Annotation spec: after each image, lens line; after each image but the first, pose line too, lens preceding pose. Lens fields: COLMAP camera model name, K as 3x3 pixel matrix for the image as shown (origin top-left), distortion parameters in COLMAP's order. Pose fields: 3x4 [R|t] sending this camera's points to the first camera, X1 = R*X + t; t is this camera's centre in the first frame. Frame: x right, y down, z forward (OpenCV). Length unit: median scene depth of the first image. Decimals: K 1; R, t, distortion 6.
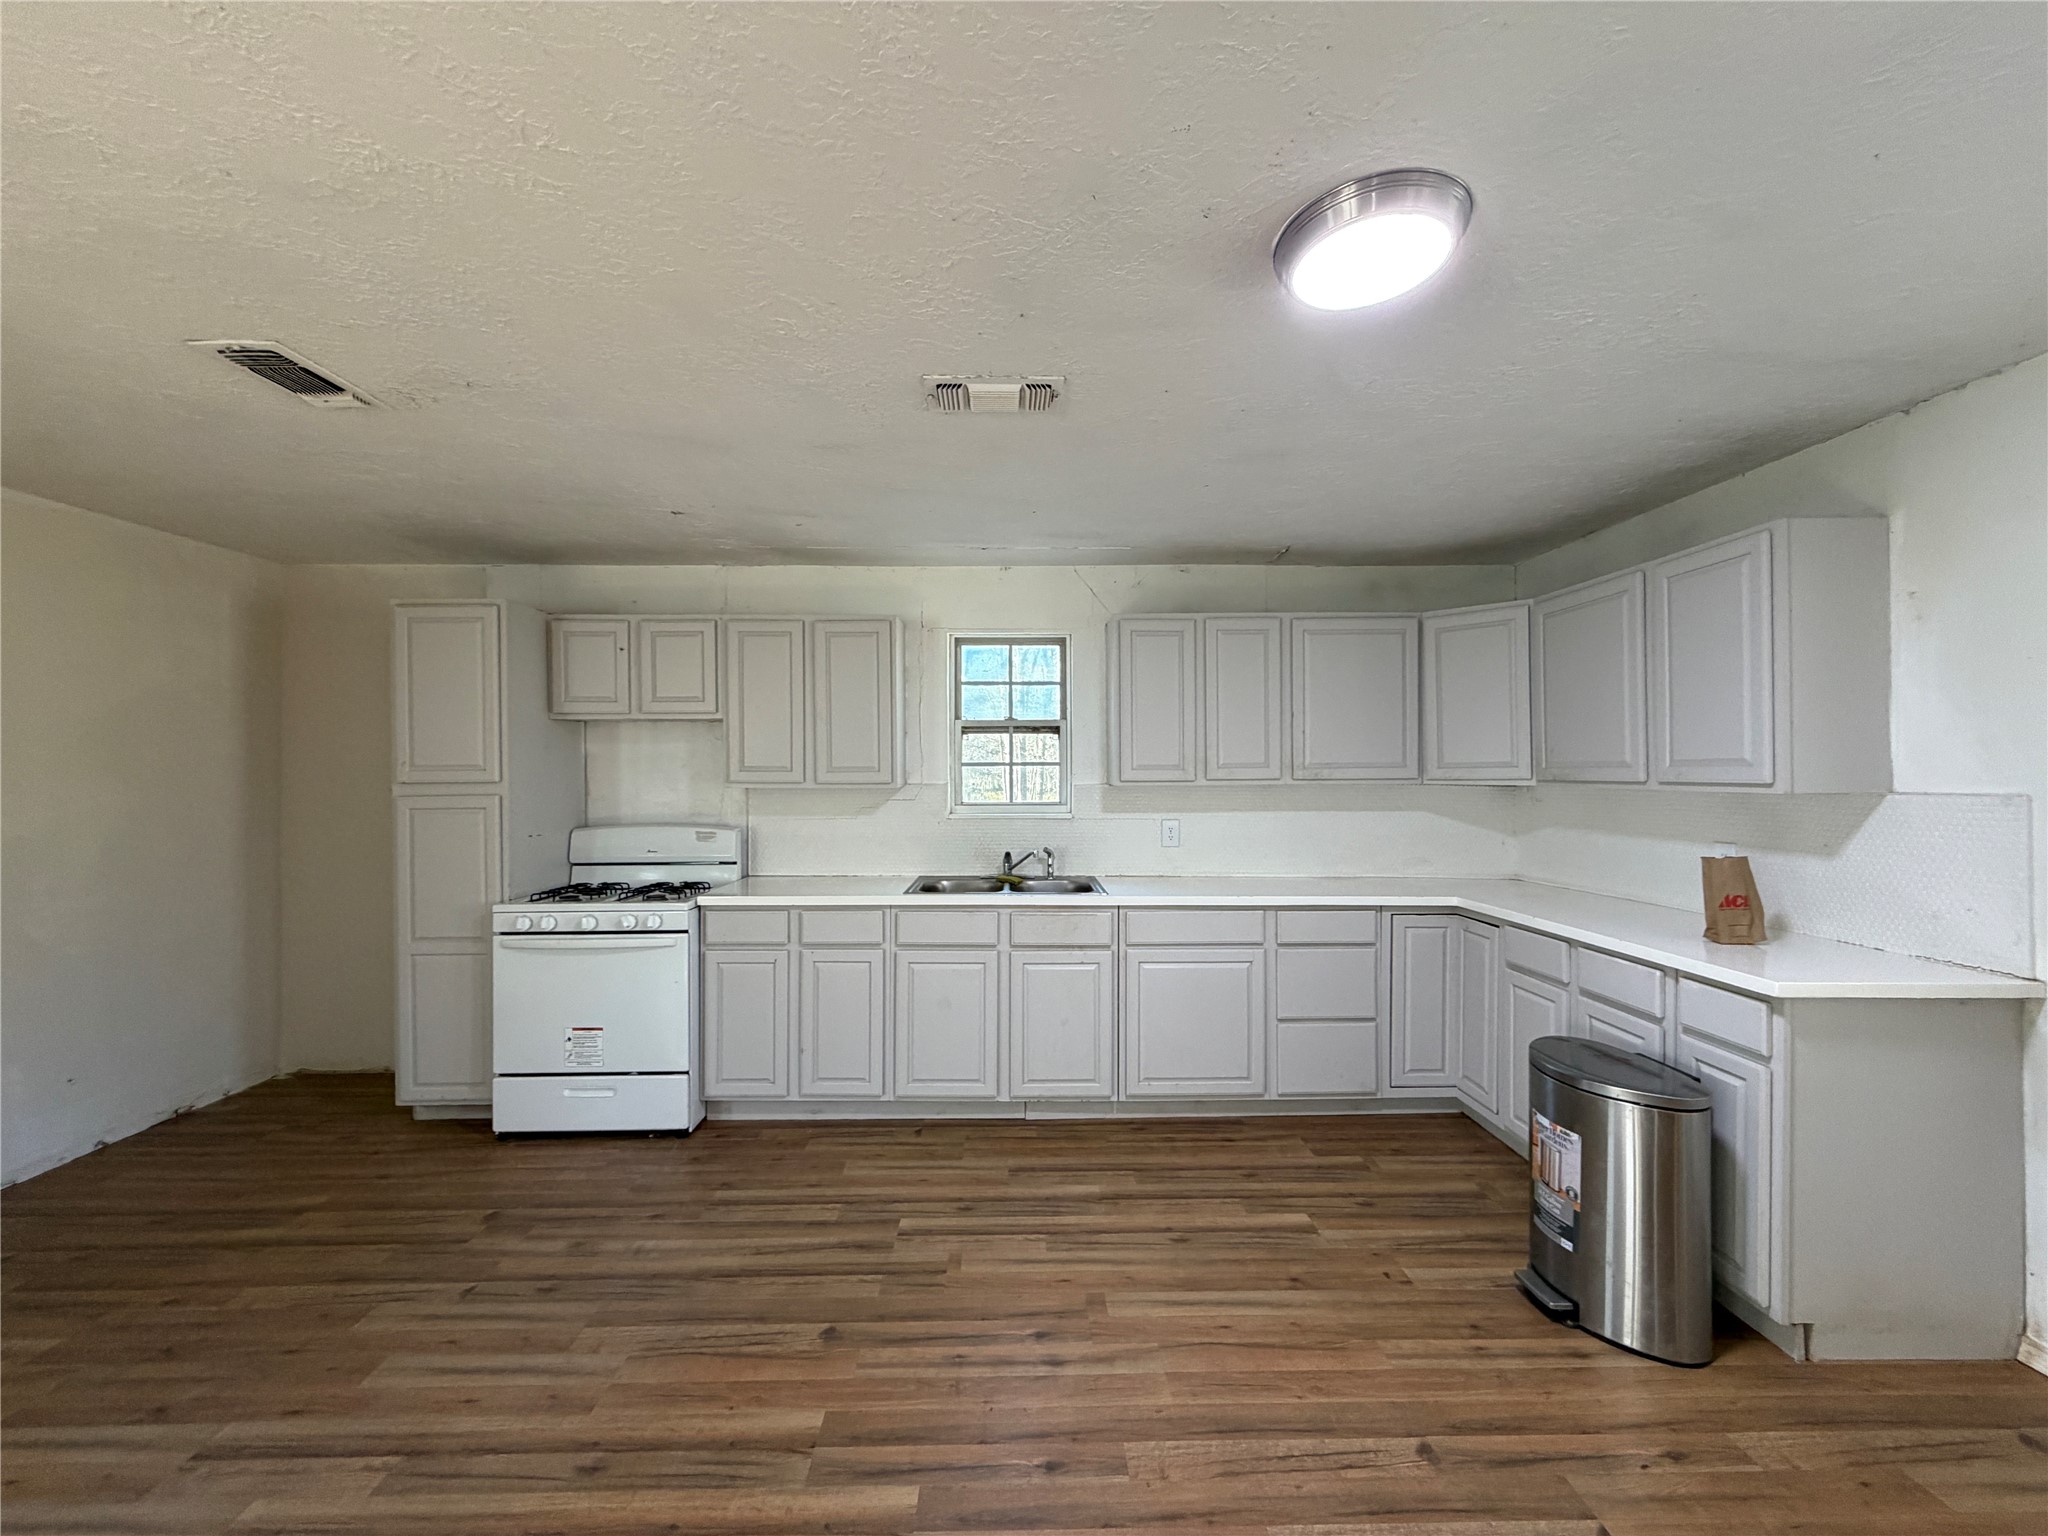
lens RADIAL K [[816.9, 0, 1021.2], [0, 816.9, 769.1], [0, 0, 1]] dist [0.000839, 0.000041]
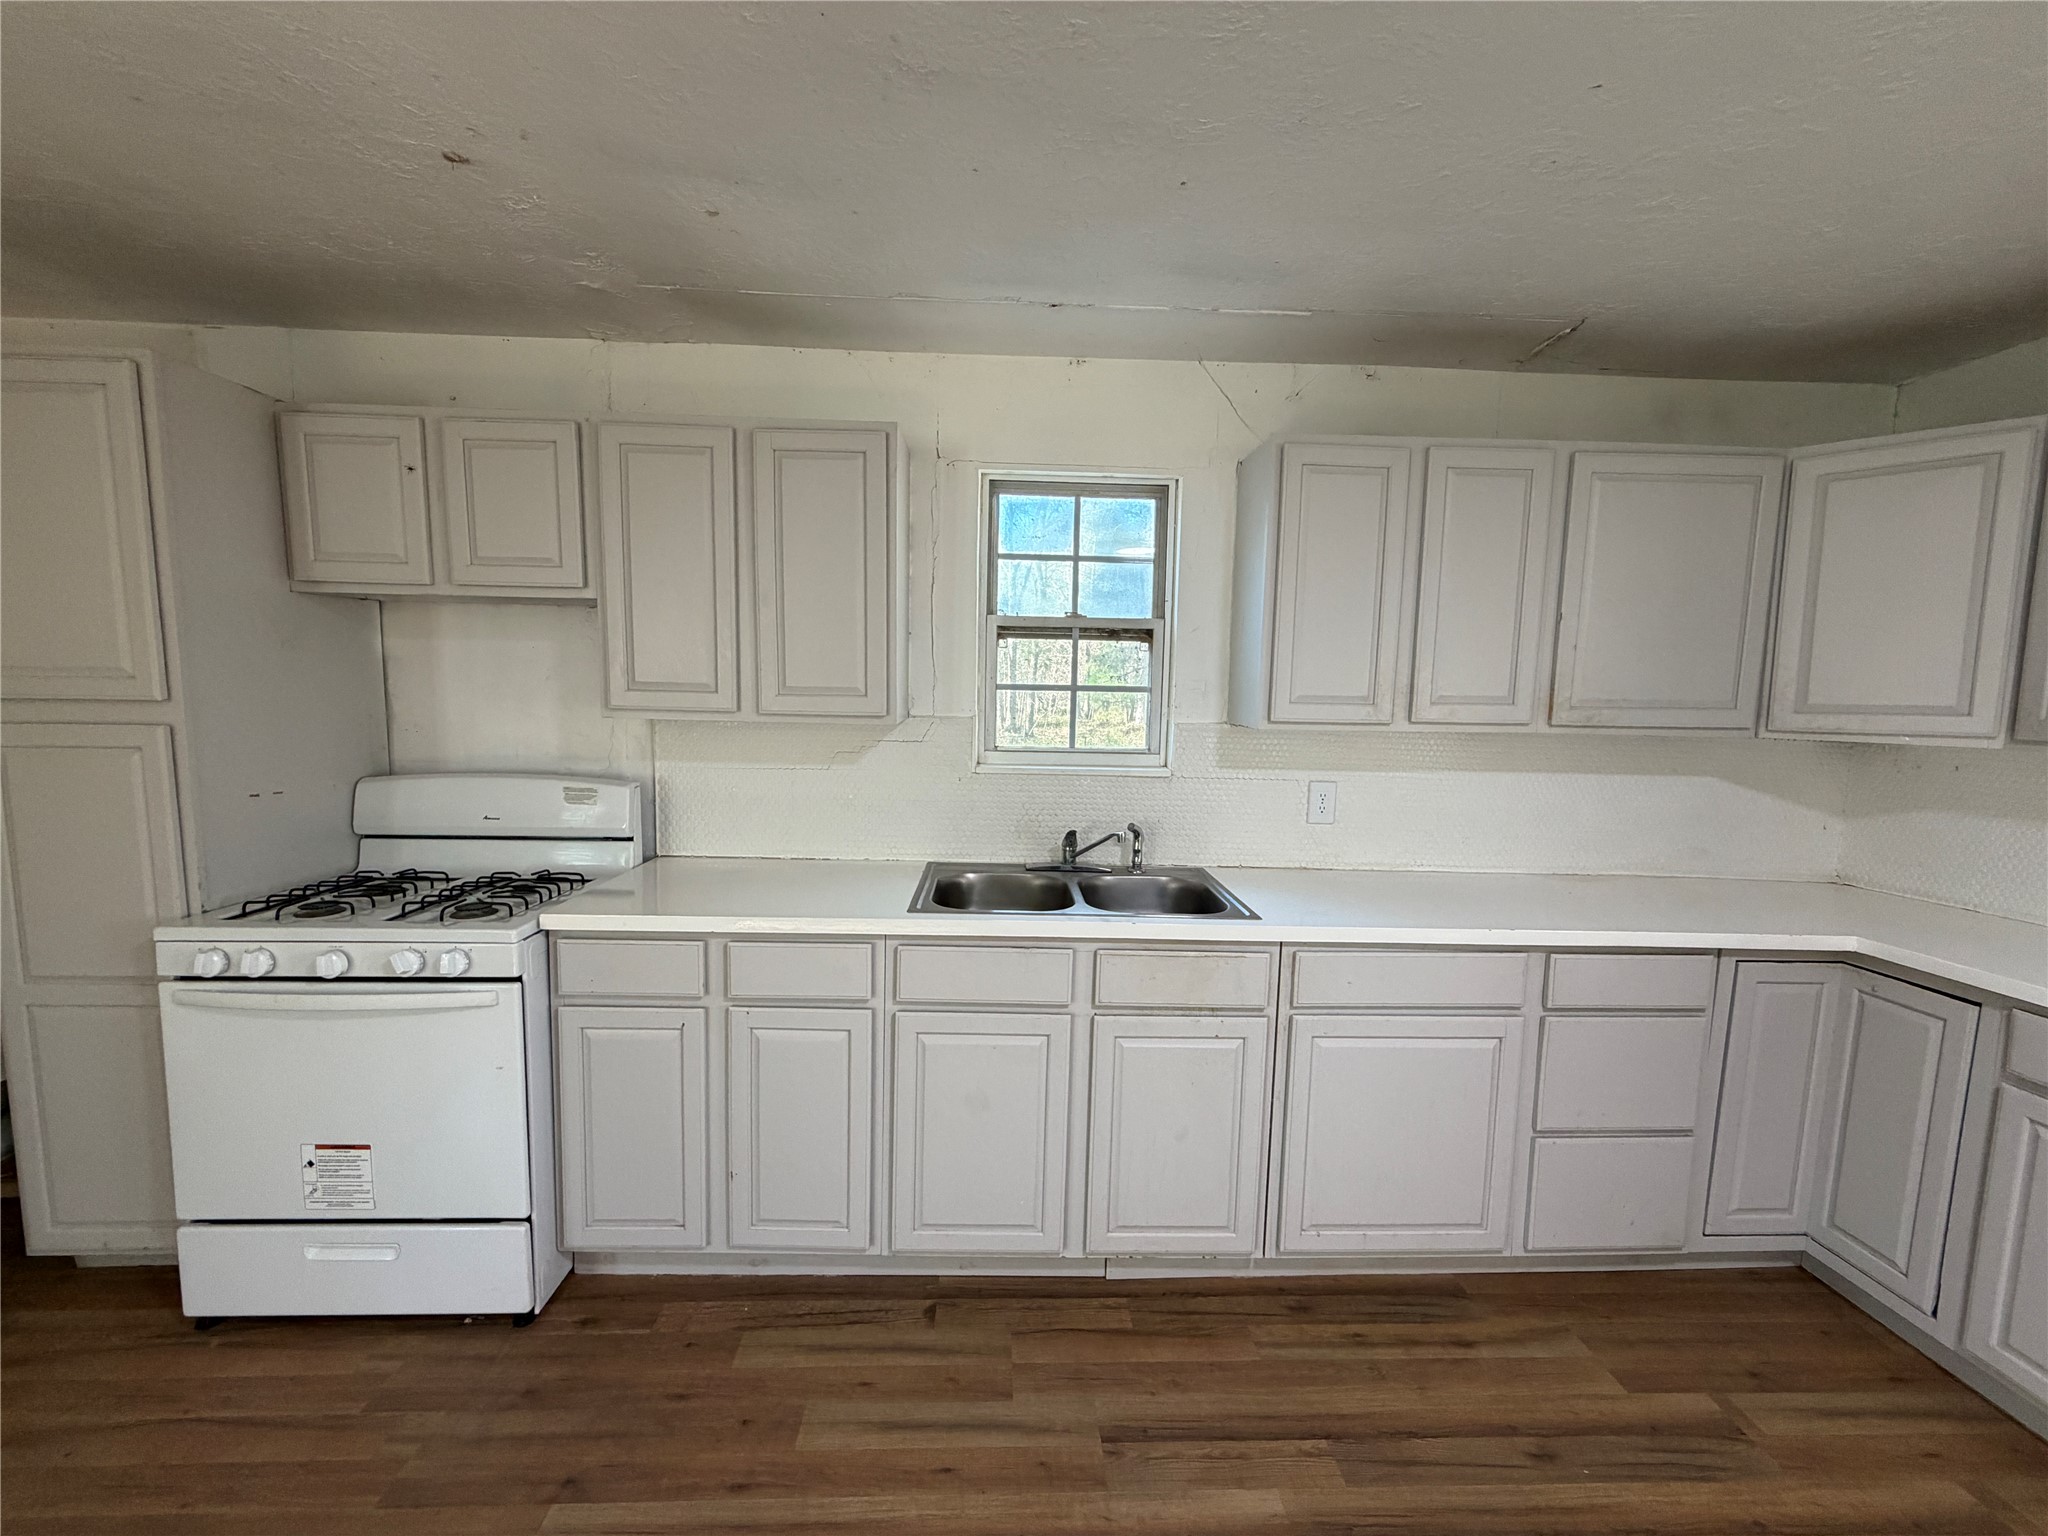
lens RADIAL K [[816.9, 0, 1021.2], [0, 816.9, 769.1], [0, 0, 1]] dist [0.000839, 0.000041]
pose [[0.999519, 0.022017, 0.021857, -0.073750], [-0.024079, 0.994792, 0.099037, -0.005865], [-0.019562, -0.099516, 0.994844, 0.406751]]
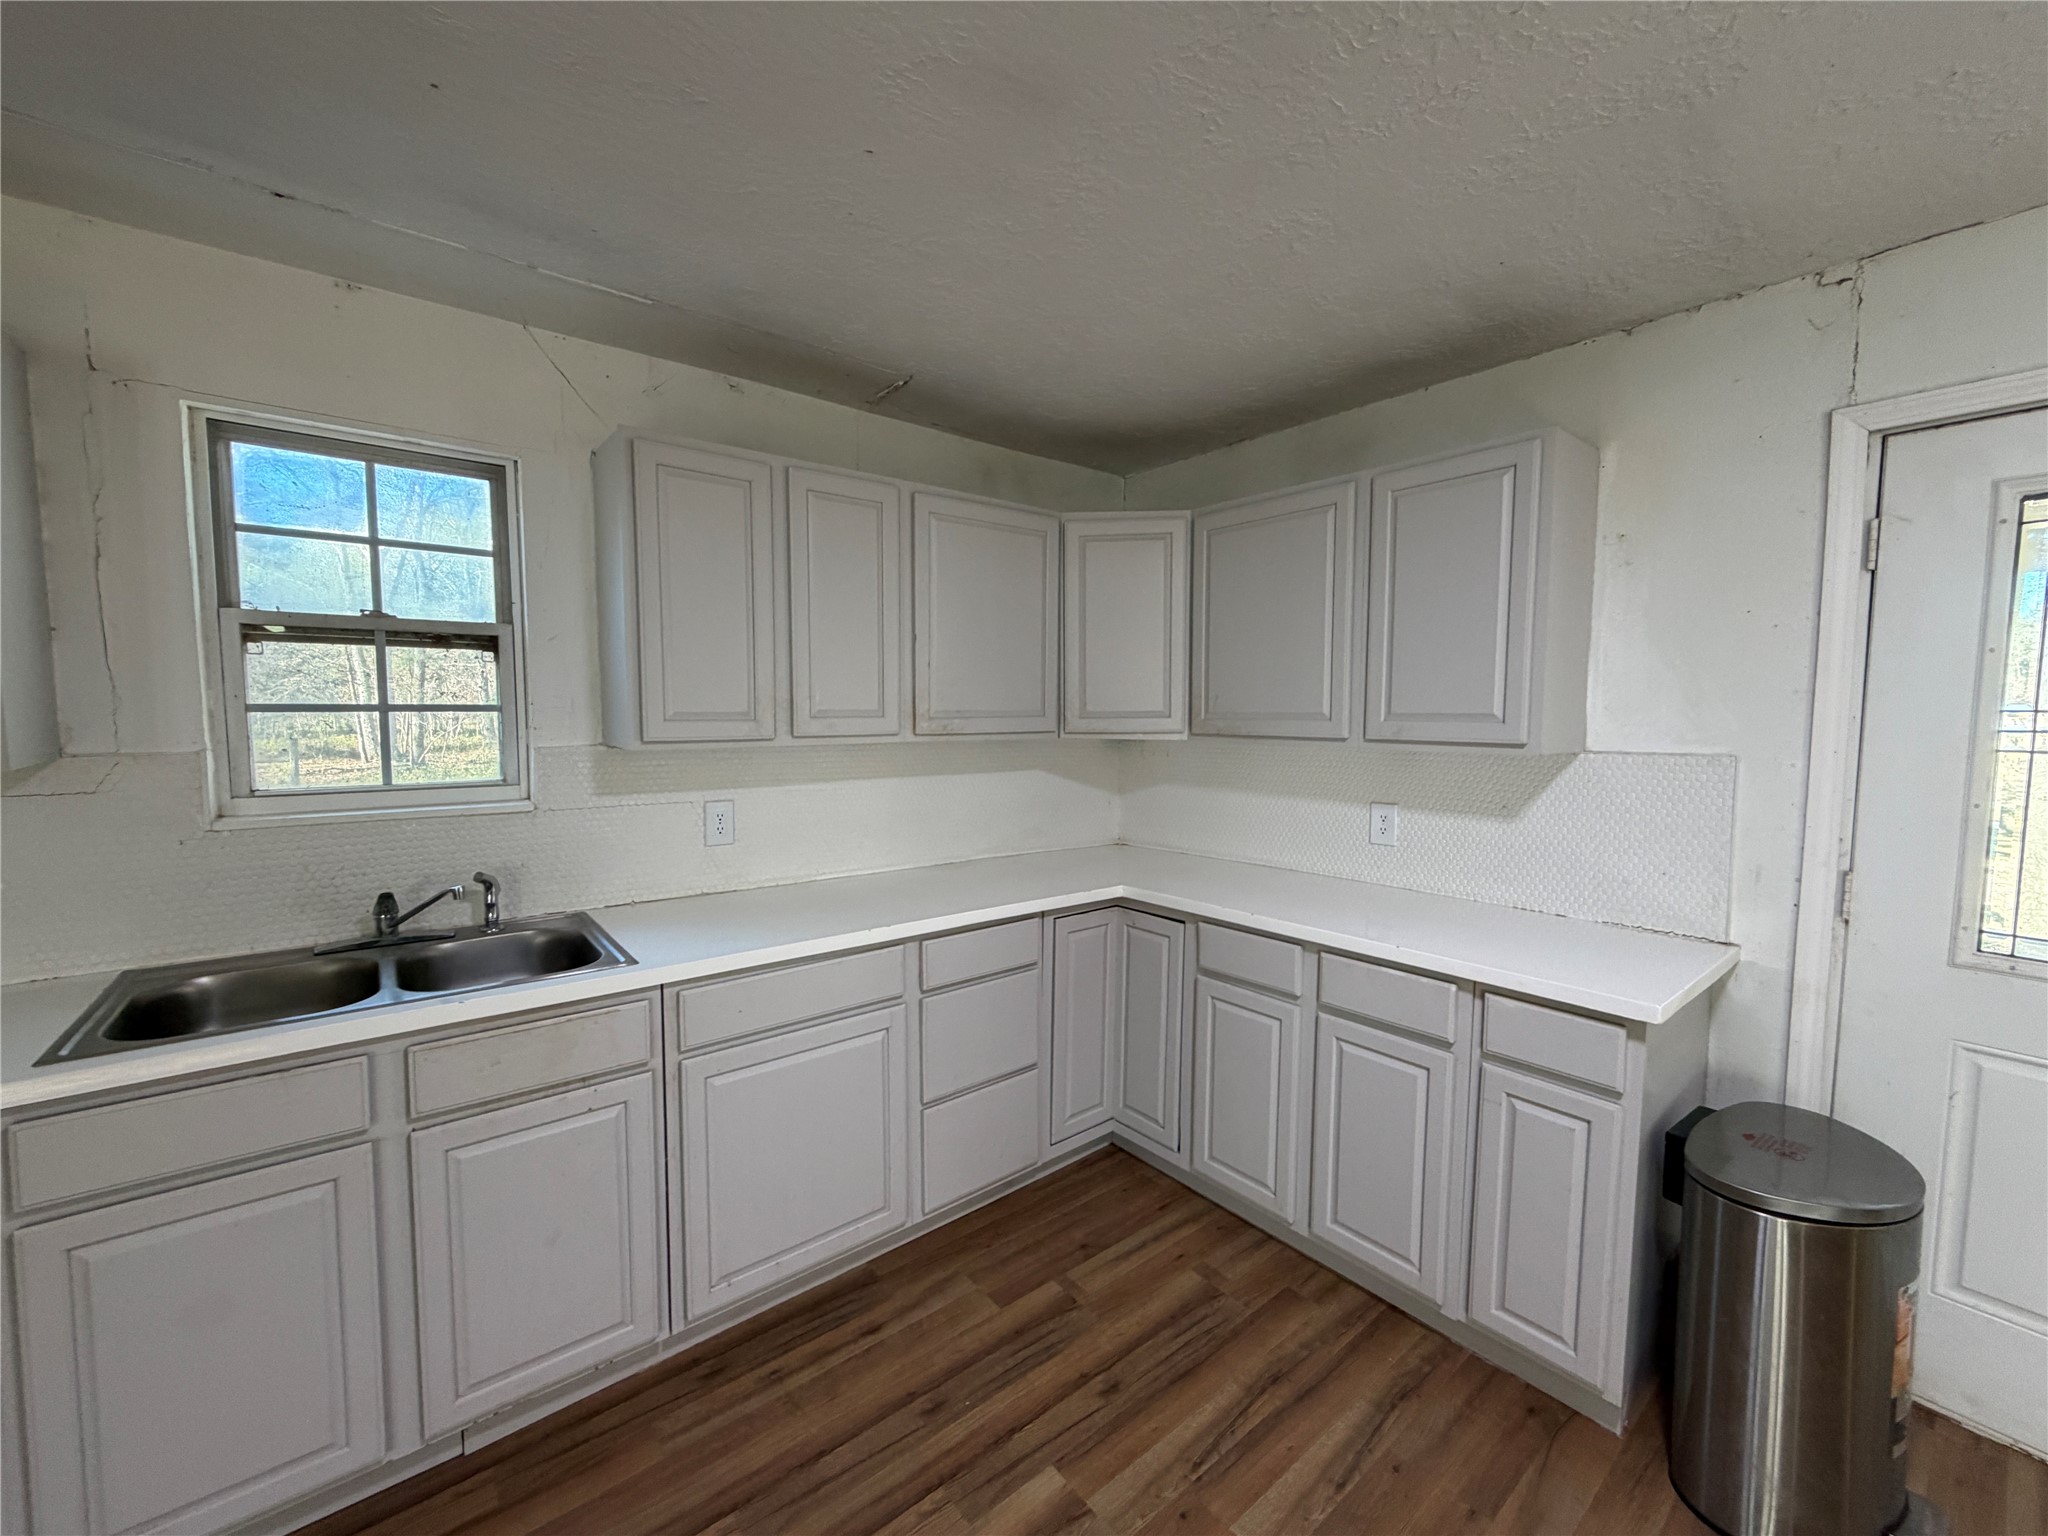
lens RADIAL K [[816.9, 0, 1021.2], [0, 816.9, 769.1], [0, 0, 1]] dist [0.000839, 0.000041]
pose [[0.789534, -0.039249, 0.612450, -0.013638], [-0.007571, 0.997254, 0.073669, -0.009523], [-0.613660, -0.062801, 0.787069, 0.418378]]
